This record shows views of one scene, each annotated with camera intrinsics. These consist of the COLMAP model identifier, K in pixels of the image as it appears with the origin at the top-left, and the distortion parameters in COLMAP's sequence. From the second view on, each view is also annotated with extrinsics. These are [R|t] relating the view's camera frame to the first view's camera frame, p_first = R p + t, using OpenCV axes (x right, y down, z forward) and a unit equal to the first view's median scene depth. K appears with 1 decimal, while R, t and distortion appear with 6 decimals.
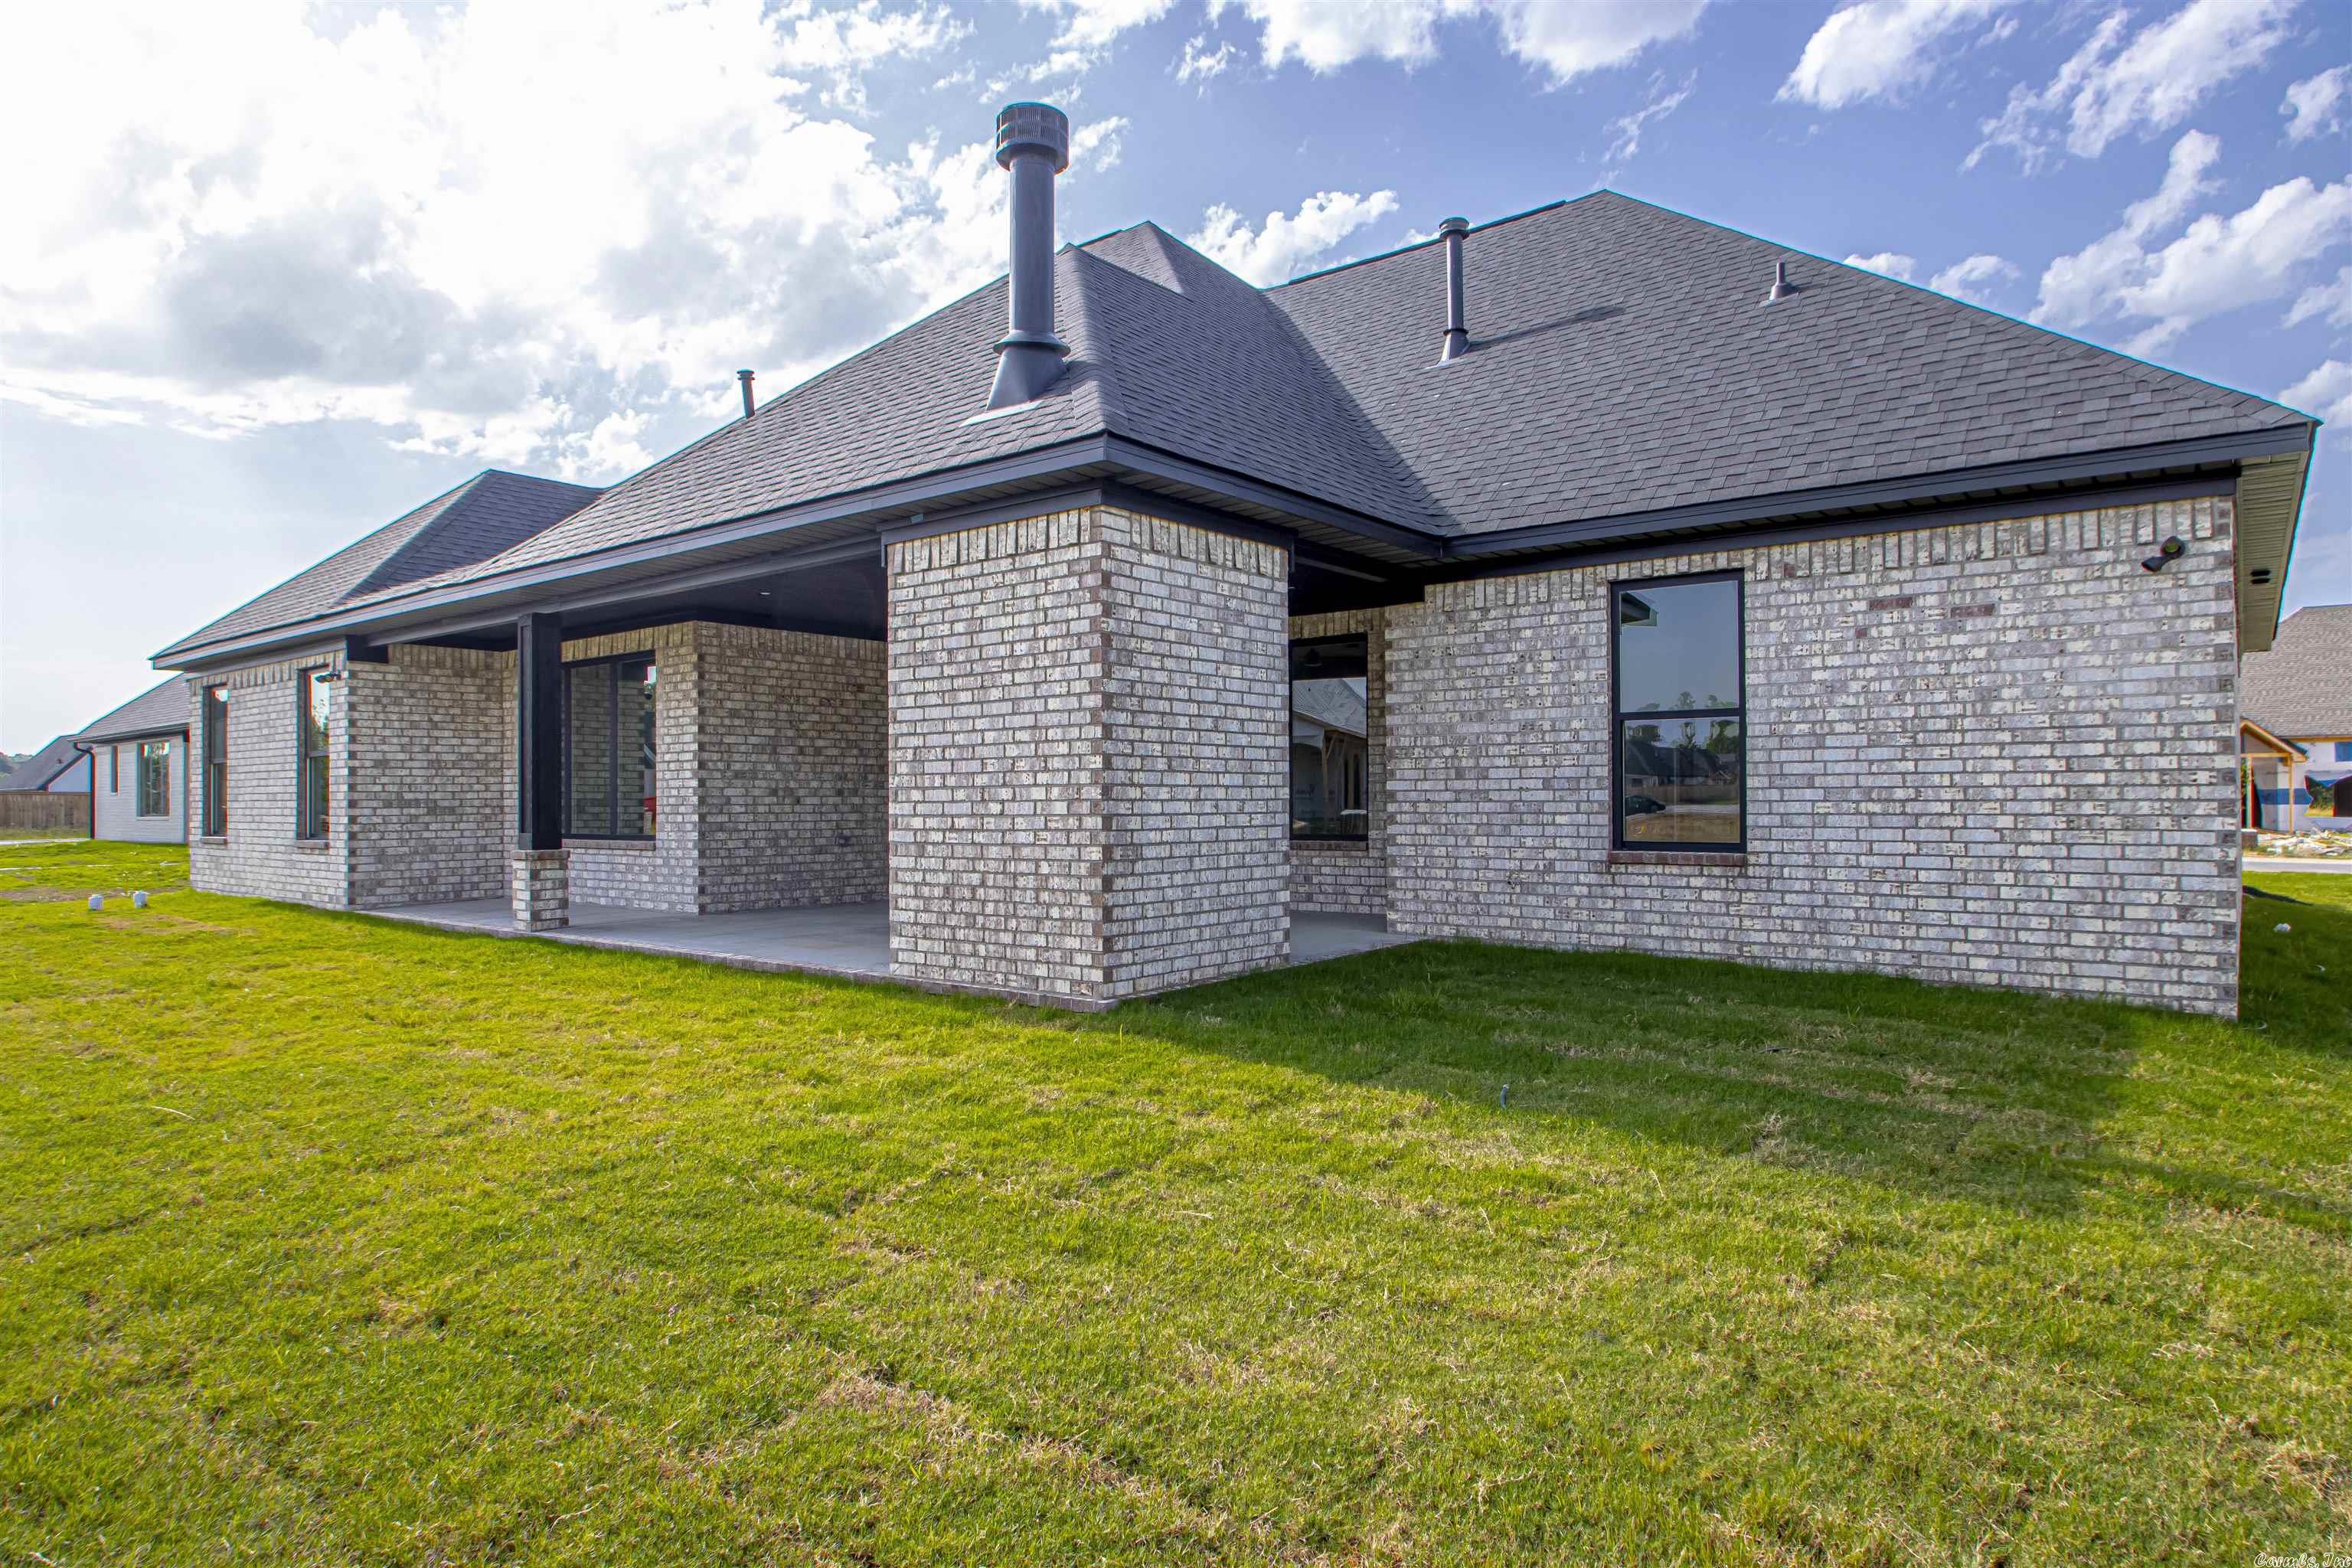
lens RADIAL K [[1393.9, 0, 1172.3], [0, 1393.9, 754.3], [0, 0, 1]] dist [-0.000967, -0.000819]
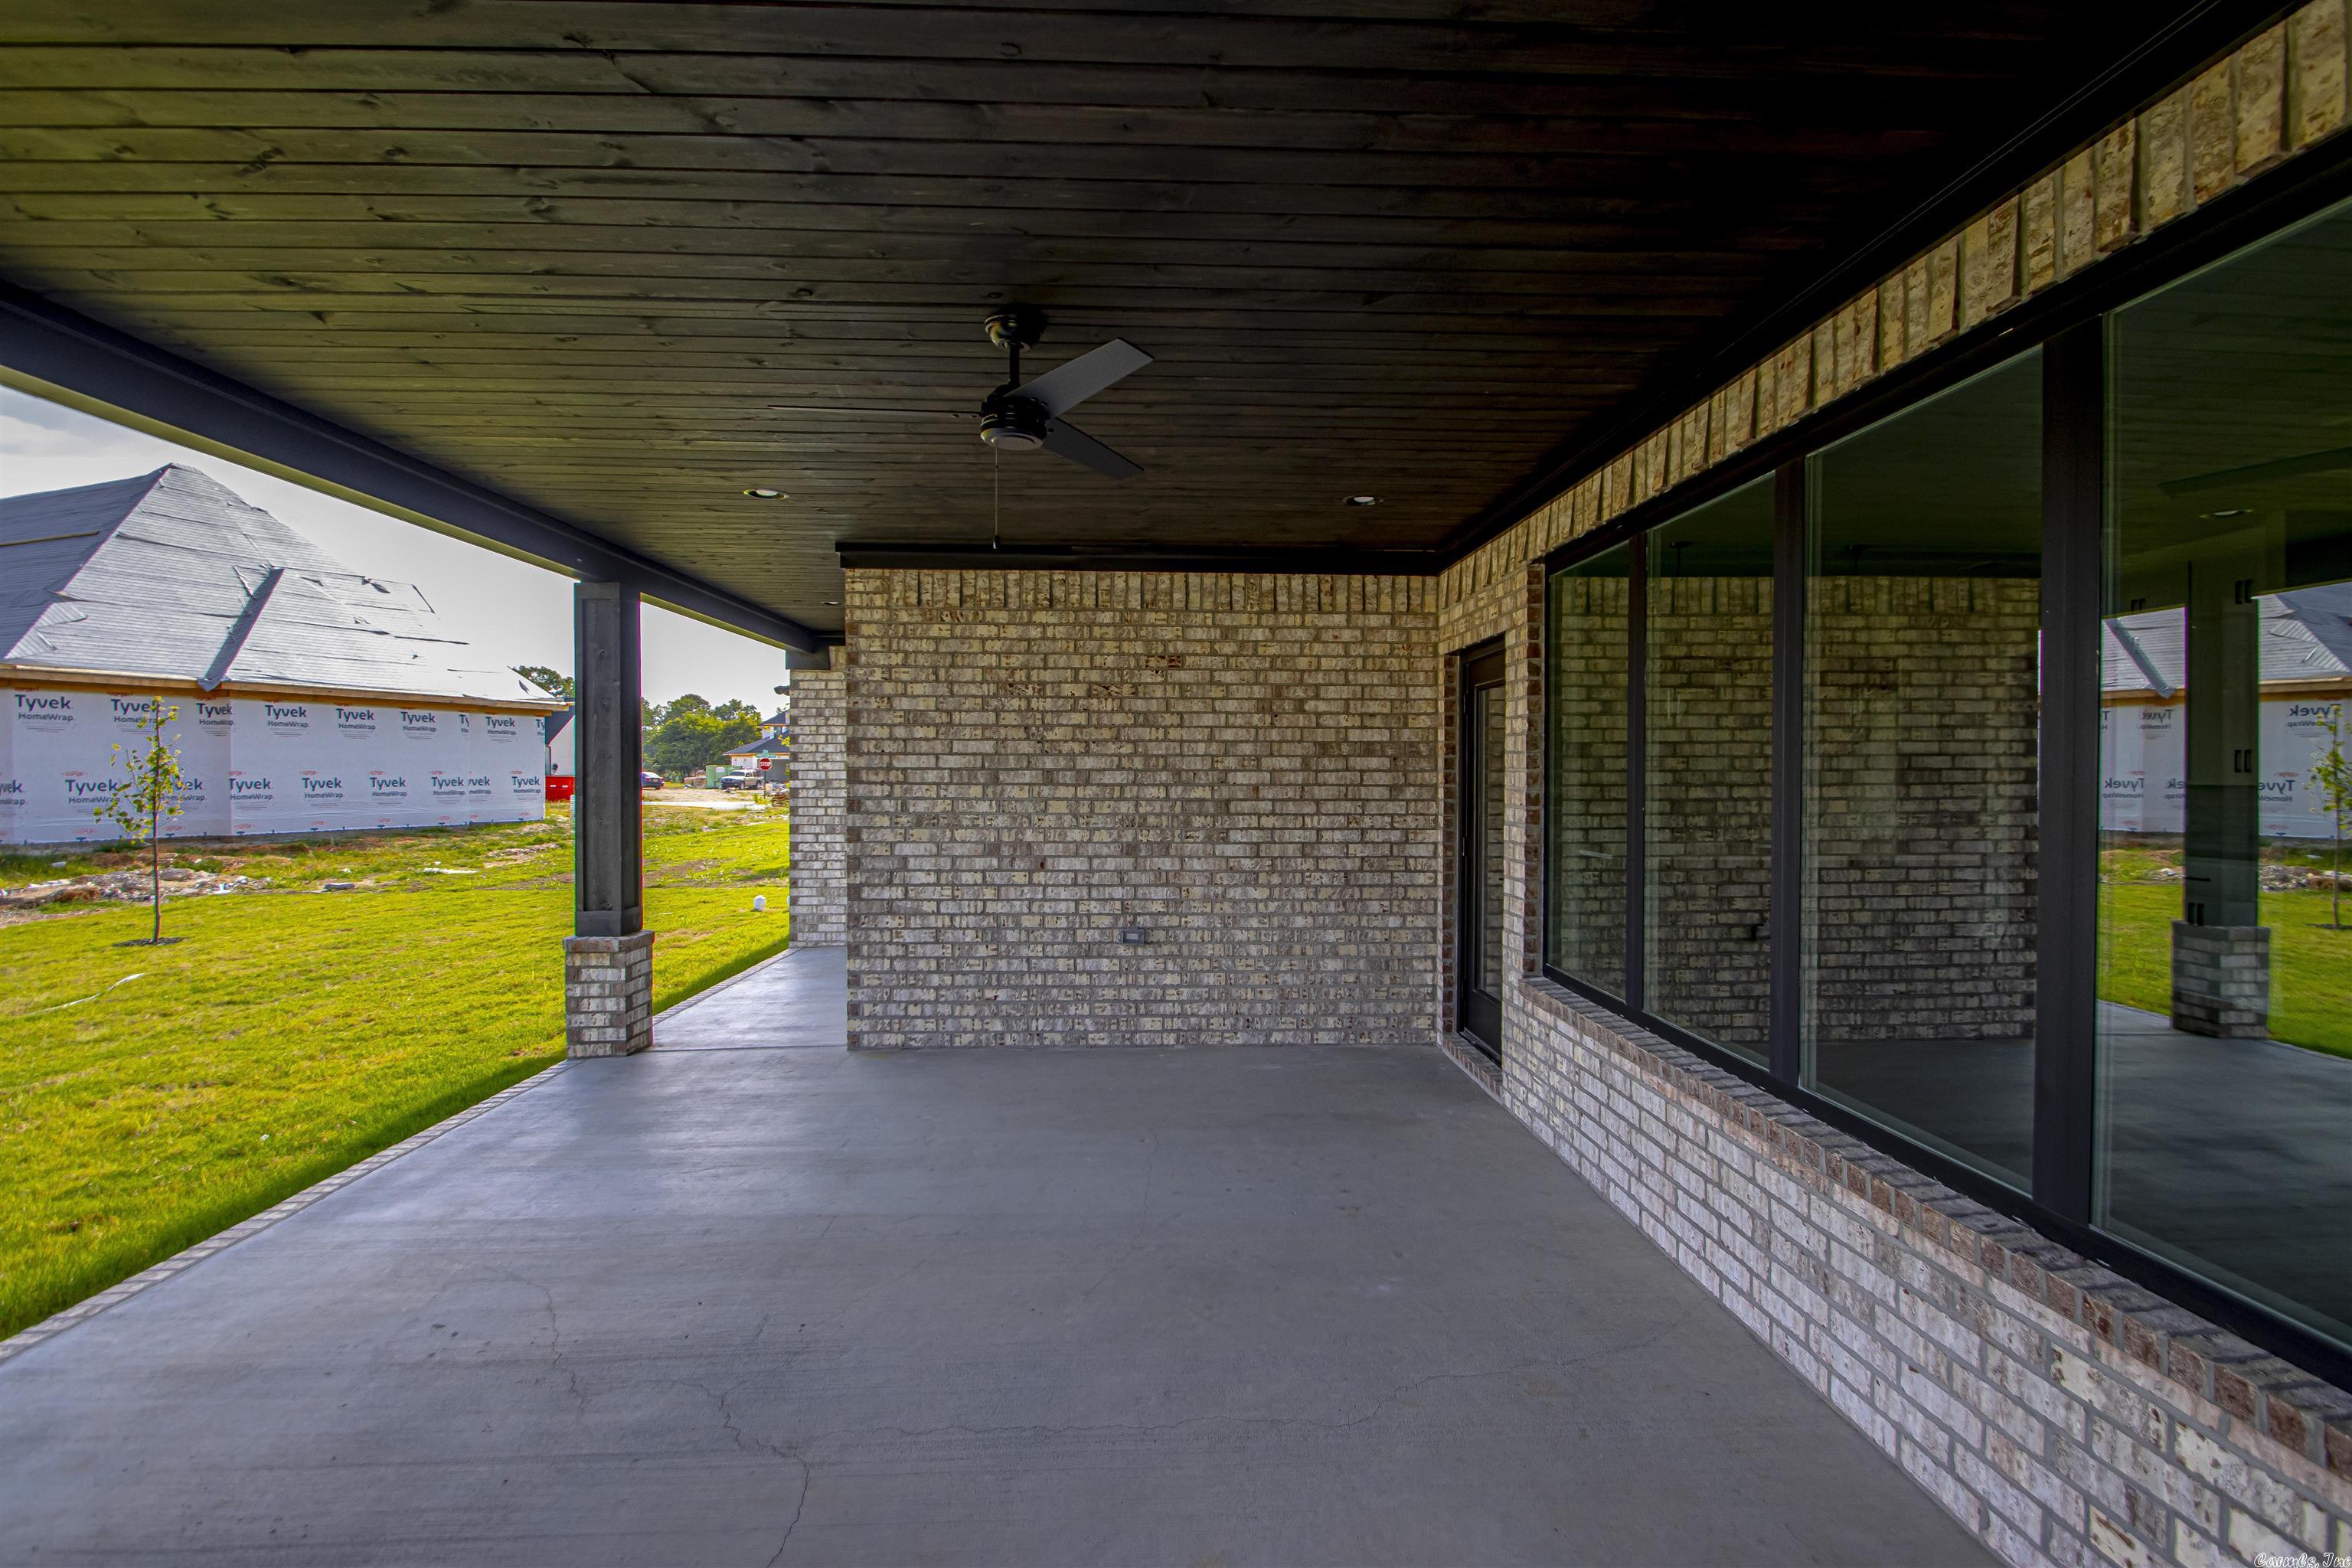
lens RADIAL K [[1088.9, 0, 1187.8], [0, 1088.9, 782.2], [0, 0, 1]] dist [0.013124, -0.014155]
pose [[0.669019, 0.014035, -0.743113, 0.146755], [0.019421, 0.999150, 0.036356, -0.021693], [0.742992, -0.038755, 0.668178, 1.016802]]
